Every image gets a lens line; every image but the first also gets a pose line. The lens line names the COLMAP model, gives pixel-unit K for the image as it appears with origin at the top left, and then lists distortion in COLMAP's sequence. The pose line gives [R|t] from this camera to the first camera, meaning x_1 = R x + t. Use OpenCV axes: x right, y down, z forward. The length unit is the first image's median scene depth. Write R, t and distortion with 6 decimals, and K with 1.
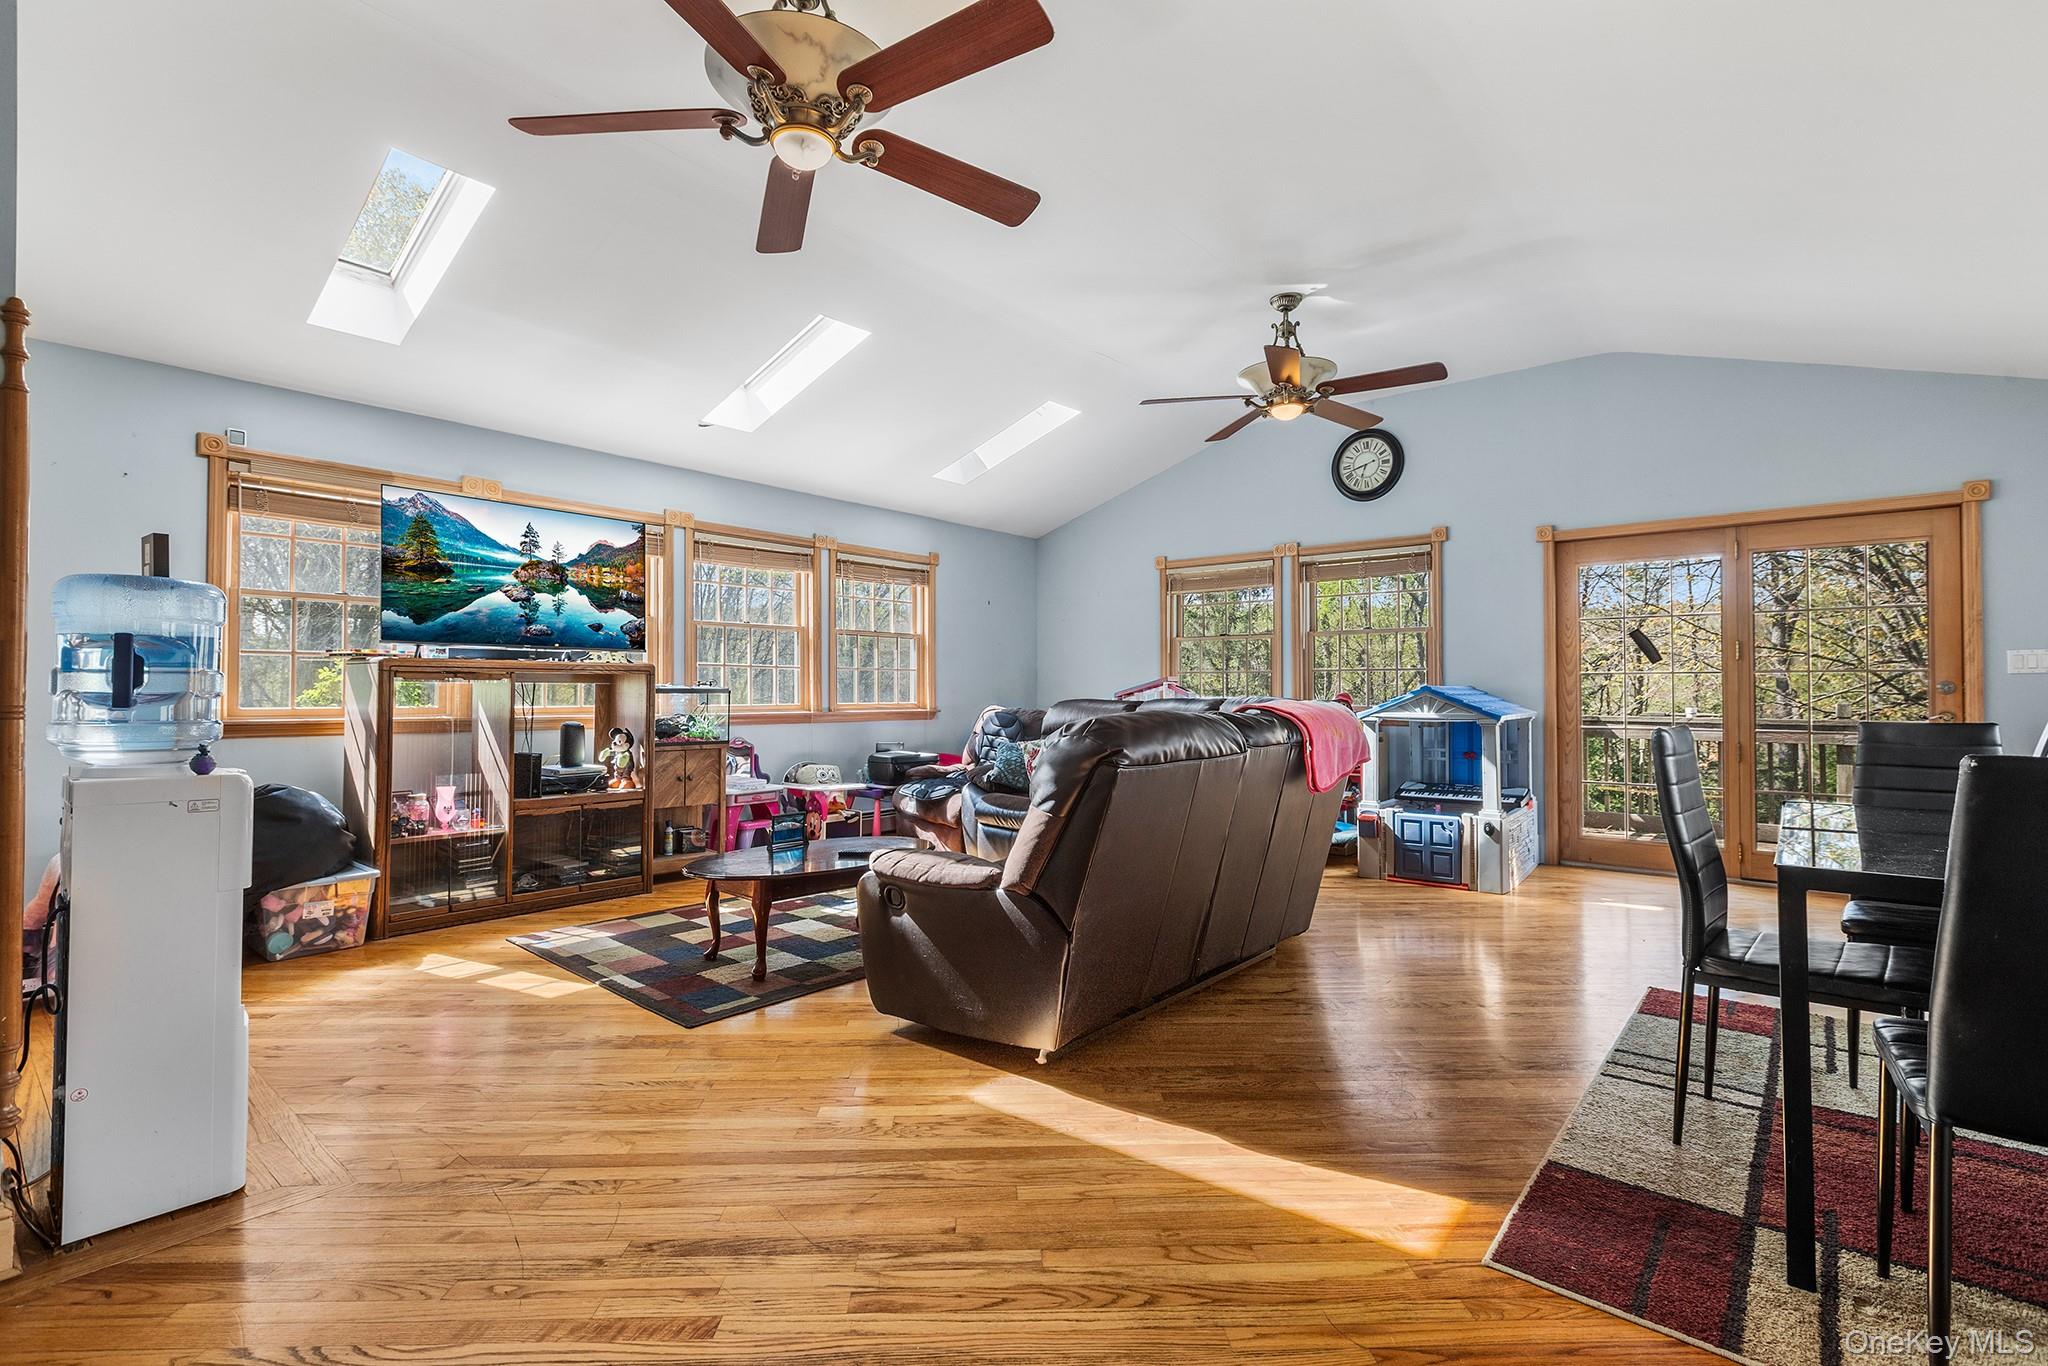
lens RADIAL K [[923.1, 0, 1016.9], [0, 923.1, 671.0], [0, 0, 1]] dist [-0.000049, 0.000054]
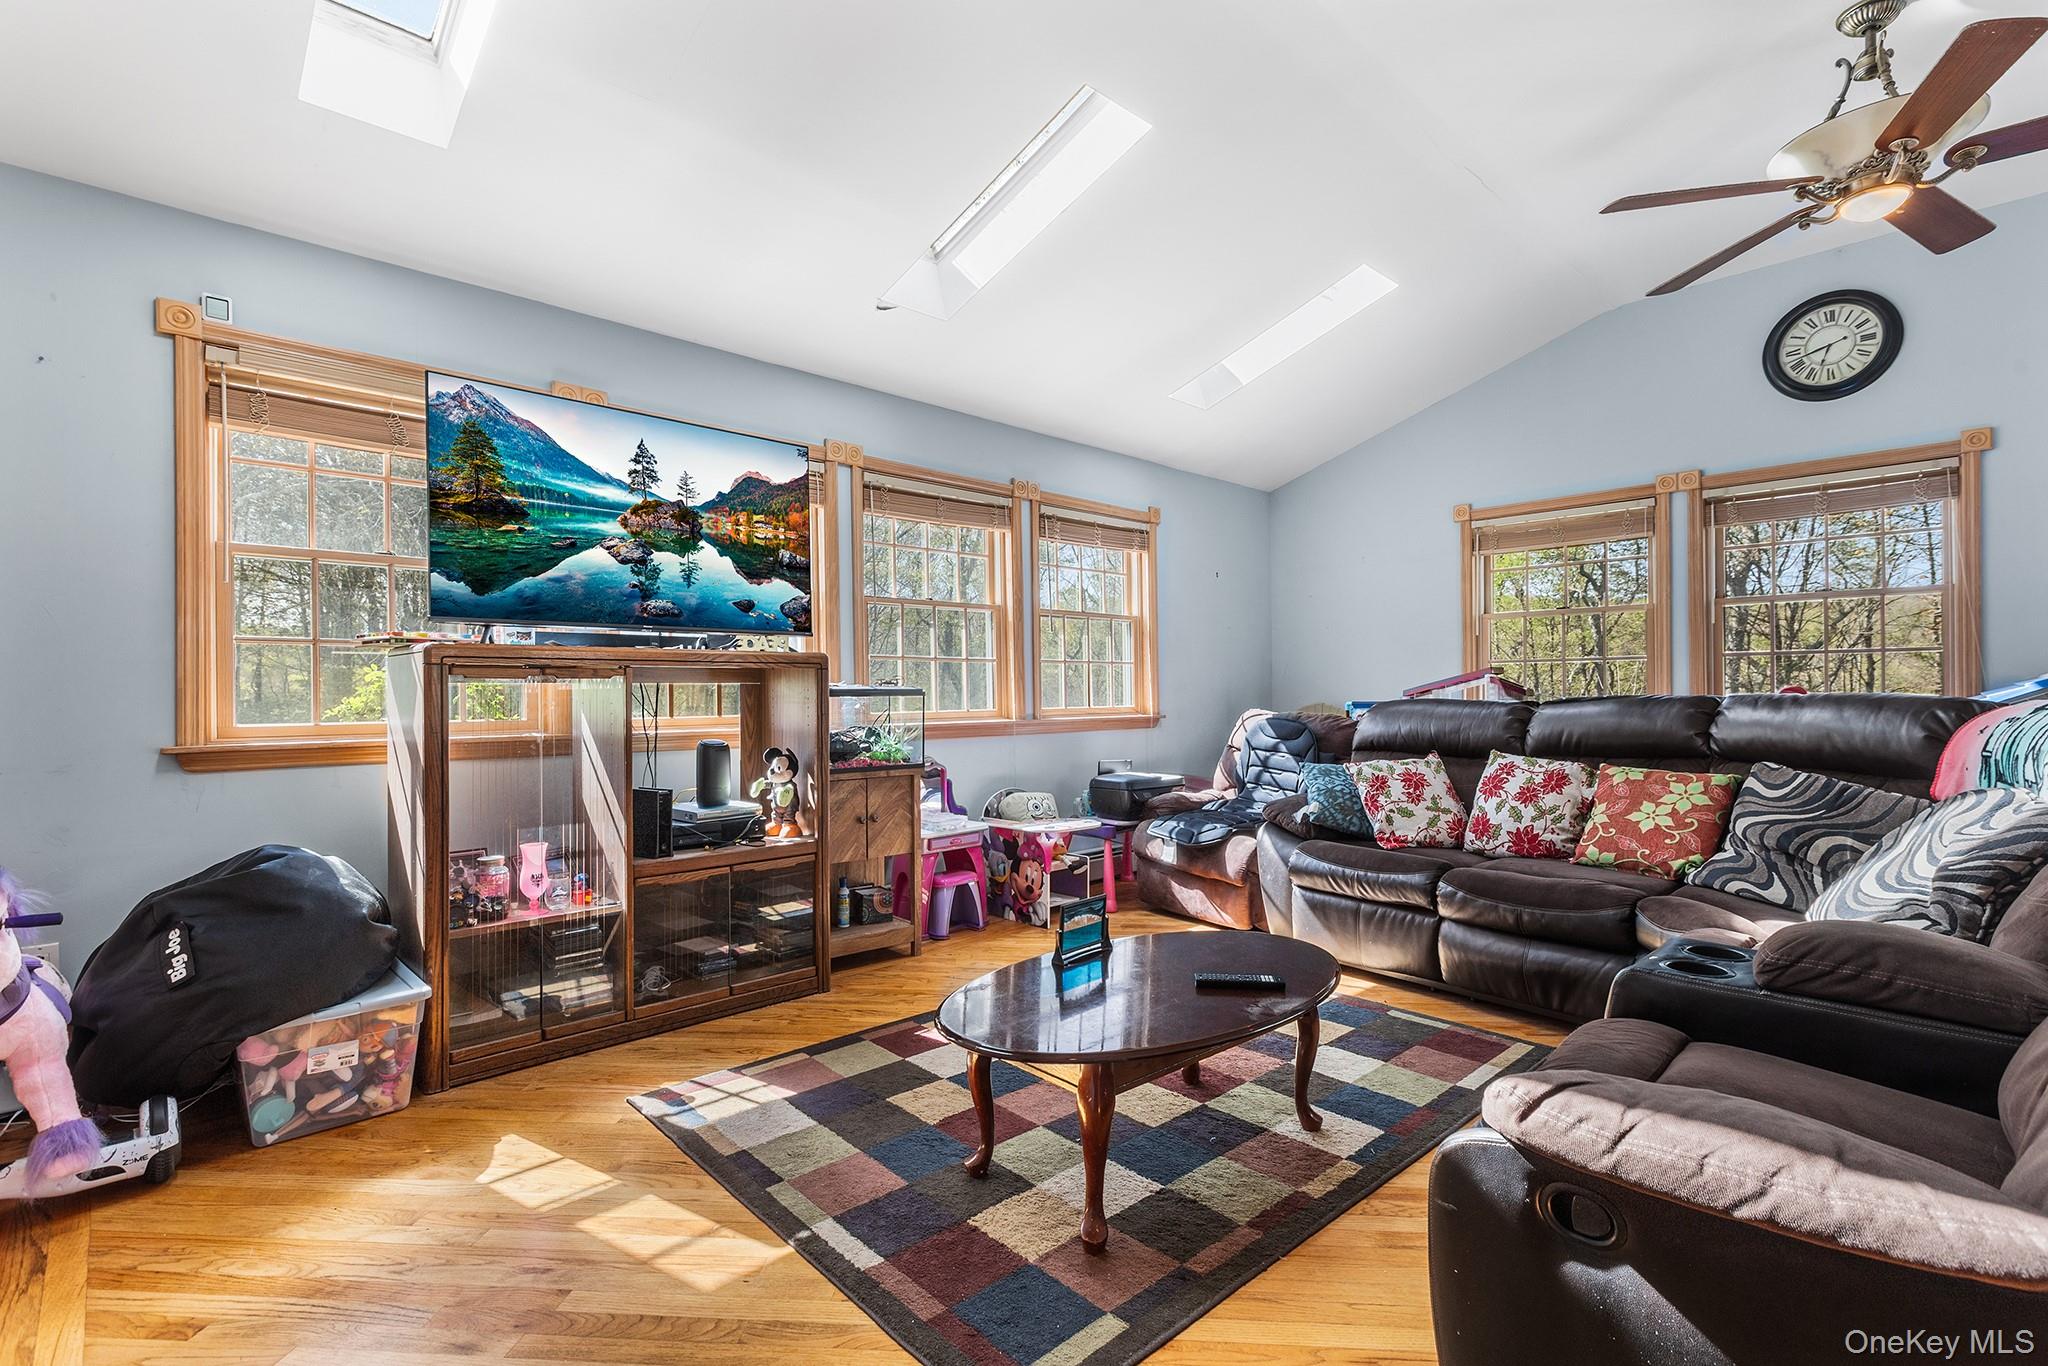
lens RADIAL K [[946.1, 0, 1018.0], [0, 946.1, 691.3], [0, 0, 1]] dist [-0.000913, 0.000039]
pose [[0.994066, -0.010882, -0.108230, -0.182039], [0.013108, 0.999717, 0.019870, 0.008496], [0.107983, -0.021171, 0.993927, 0.332440]]
